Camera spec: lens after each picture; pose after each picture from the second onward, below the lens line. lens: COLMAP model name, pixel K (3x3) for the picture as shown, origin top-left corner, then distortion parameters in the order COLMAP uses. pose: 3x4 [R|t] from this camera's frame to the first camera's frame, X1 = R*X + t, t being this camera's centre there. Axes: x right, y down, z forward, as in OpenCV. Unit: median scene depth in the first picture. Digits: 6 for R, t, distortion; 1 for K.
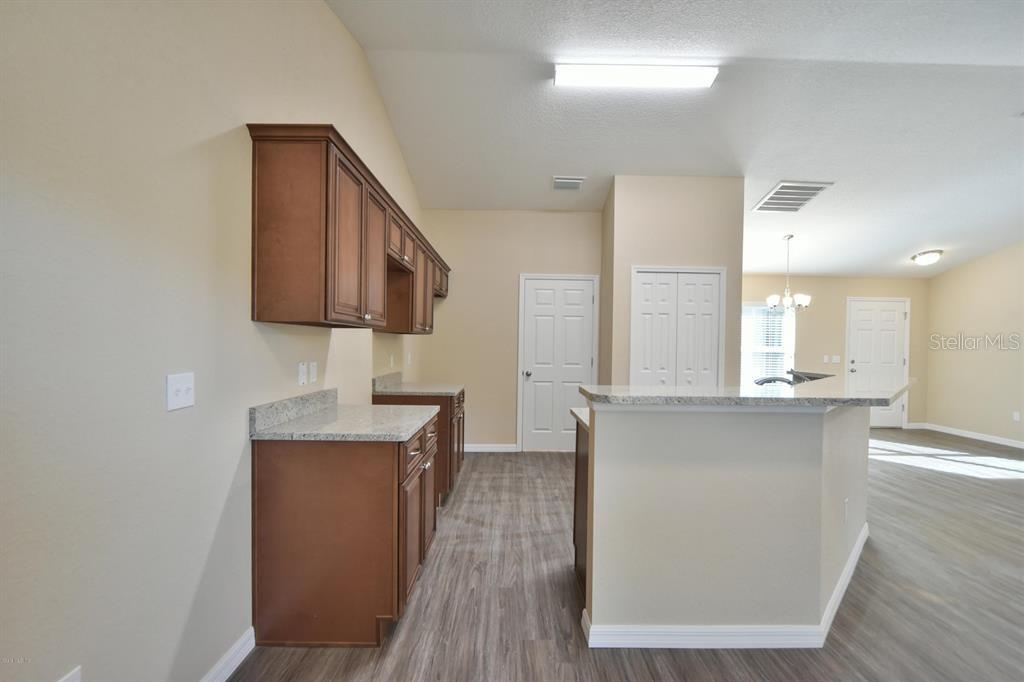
lens RADIAL K [[453.6, 0, 516.7], [0, 453.6, 342.9], [0, 0, 1]] dist [-0.012357, 0.003943]
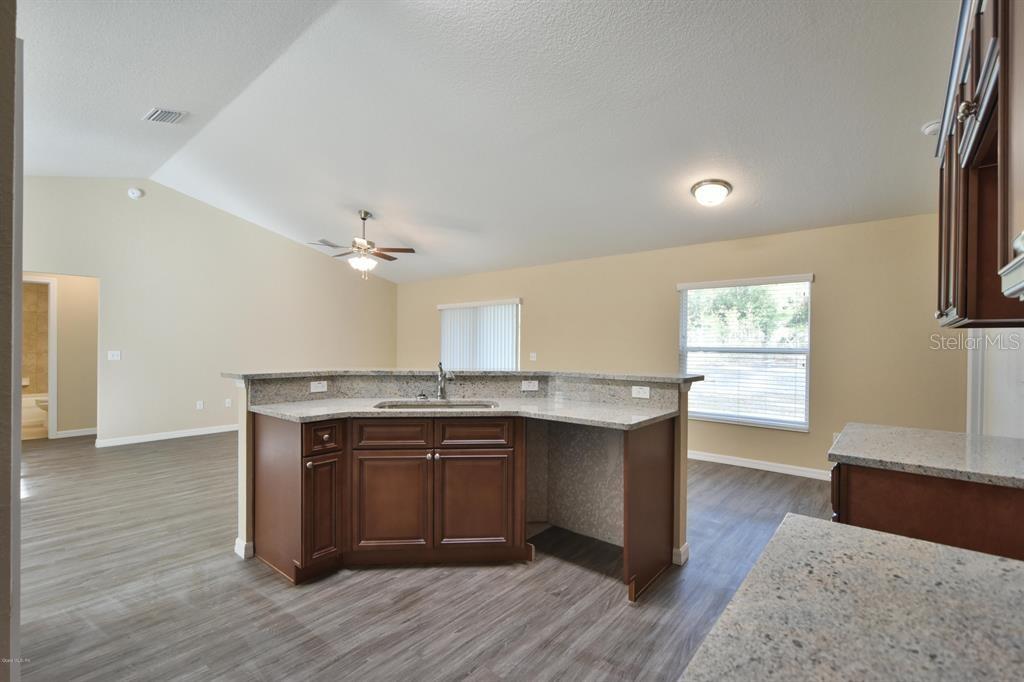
lens RADIAL K [[453.6, 0, 514.6], [0, 453.6, 349.3], [0, 0, 1]] dist [-0.012357, 0.003943]
pose [[-0.750981, -0.027698, 0.659743, -0.200089], [-0.019998, 0.999616, 0.019203, 0.000559], [-0.660021, 0.001228, -0.751246, 1.395429]]
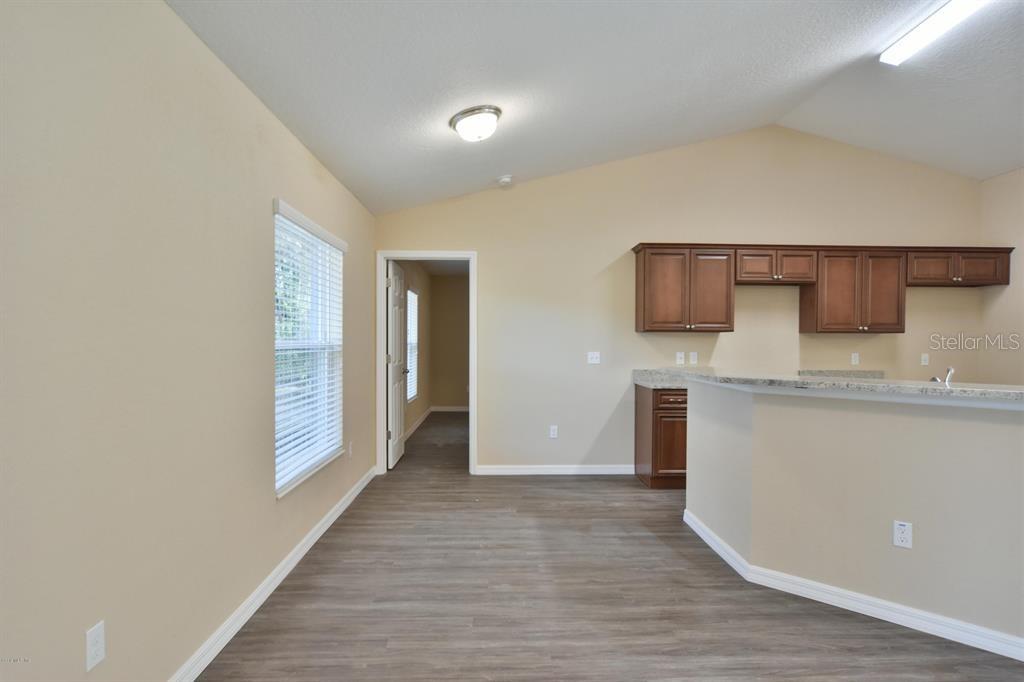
lens RADIAL K [[562.8, 0, 515.3], [0, 562.8, 345.5], [0, 0, 1]] dist [-0.012414, 0.011087]
pose [[0.014935, -0.008036, -0.999856, 1.283518], [-0.005458, 0.999952, -0.008119, 0.025640], [0.999874, 0.005579, 0.014891, 0.193743]]
